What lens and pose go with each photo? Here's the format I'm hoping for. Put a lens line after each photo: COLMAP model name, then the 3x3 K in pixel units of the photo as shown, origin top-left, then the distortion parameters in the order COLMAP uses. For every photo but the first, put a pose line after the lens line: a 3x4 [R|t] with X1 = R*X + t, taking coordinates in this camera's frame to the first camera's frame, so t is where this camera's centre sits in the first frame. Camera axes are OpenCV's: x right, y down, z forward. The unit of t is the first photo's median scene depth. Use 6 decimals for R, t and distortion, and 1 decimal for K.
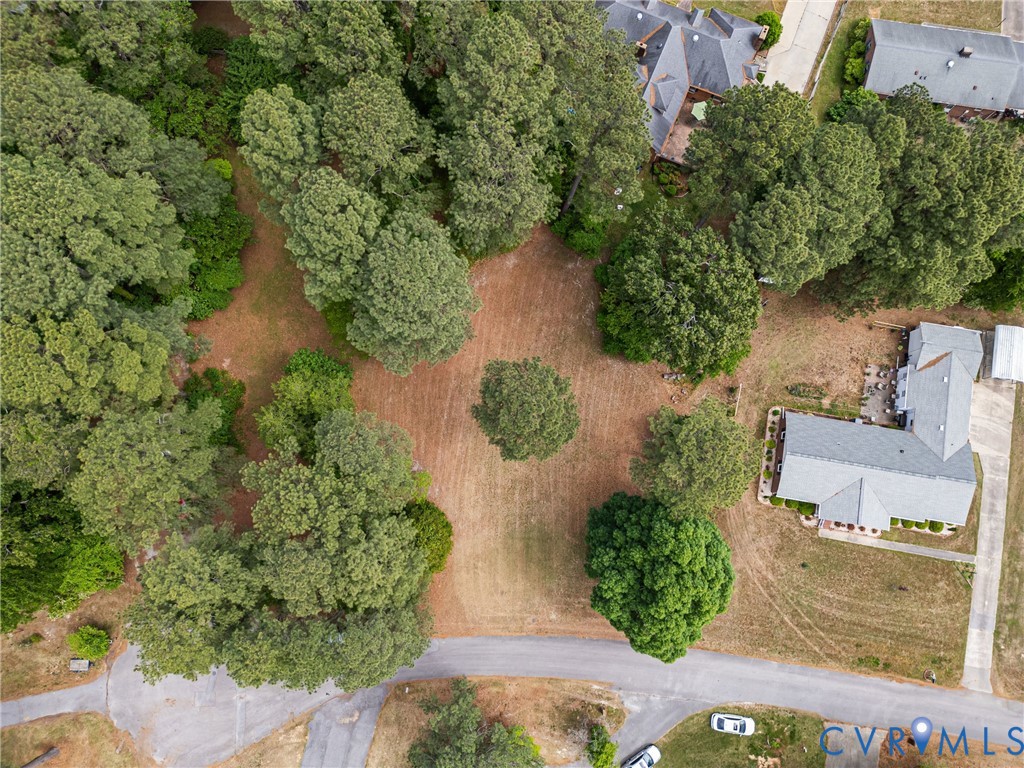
lens RADIAL K [[716.6, 0, 514.7], [0, 716.6, 386.2], [0, 0, 1]] dist [0.064809, -0.058007]
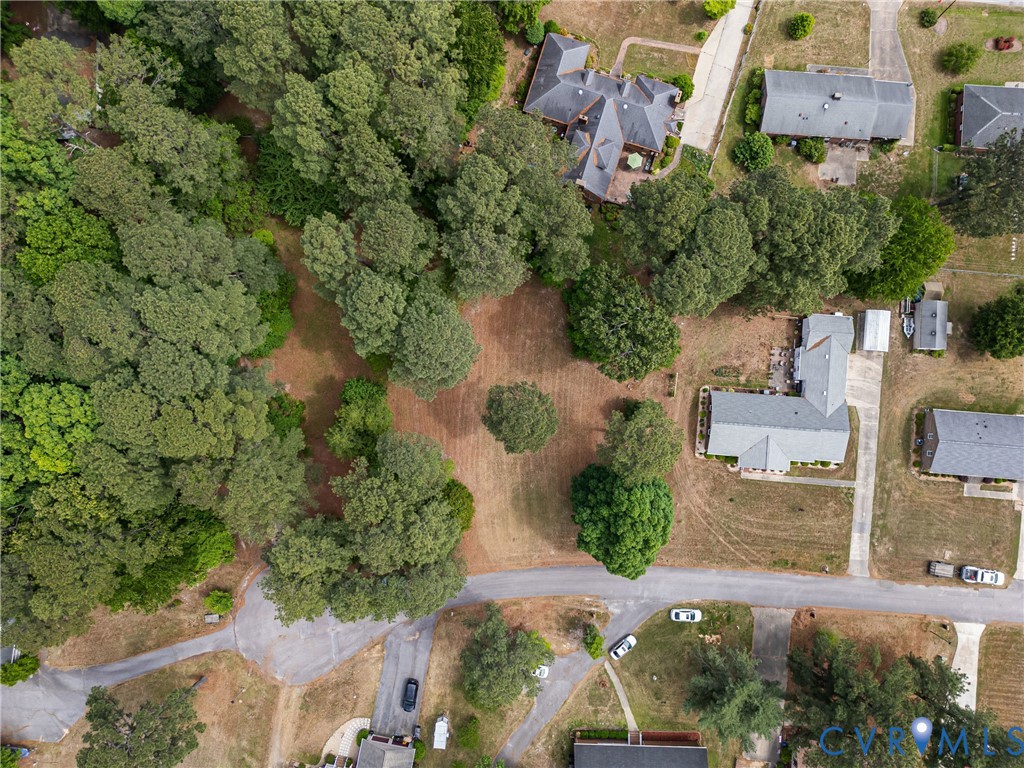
lens RADIAL K [[716.6, 0, 514.7], [0, 716.6, 386.2], [0, 0, 1]] dist [0.064809, -0.058007]
pose [[0.995845, -0.090796, 0.006953, 0.000923], [0.089476, 0.989839, 0.110510, -0.155462], [-0.016916, -0.109428, 0.993851, -0.331286]]
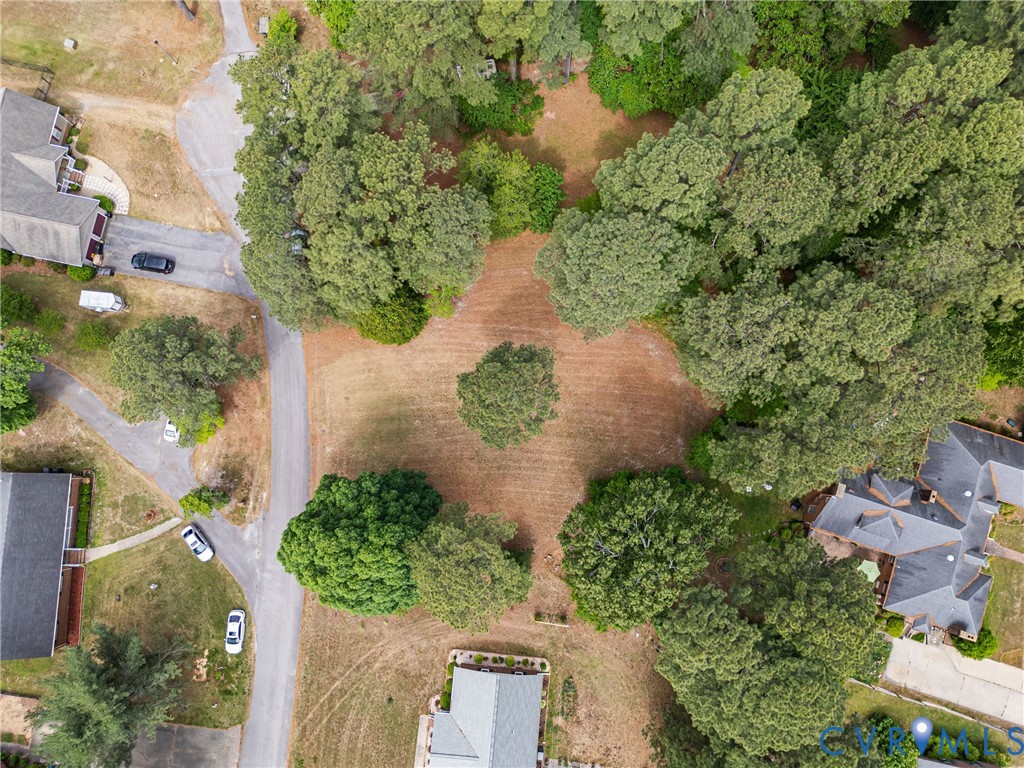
lens RADIAL K [[716.6, 0, 514.7], [0, 716.6, 386.2], [0, 0, 1]] dist [0.064809, -0.058007]
pose [[0.079212, 0.991661, -0.101651, 0.091167], [-0.986206, 0.092824, 0.137044, -0.095140], [0.145337, 0.089393, 0.985336, 0.017465]]
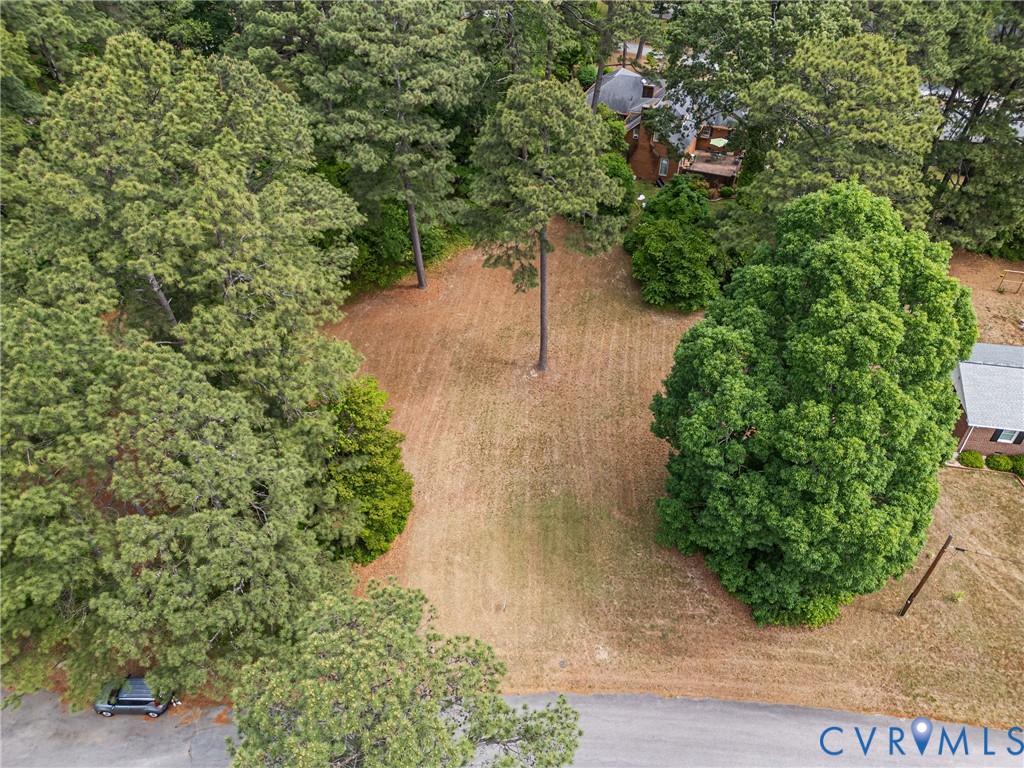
lens RADIAL K [[716.6, 0, 514.7], [0, 716.6, 386.2], [0, 0, 1]] dist [0.064809, -0.058007]
pose [[0.999975, 0.003579, -0.006022, -0.003502], [-0.006638, 0.758874, -0.651203, 0.510195], [0.002240, 0.651227, 0.758879, 0.523834]]
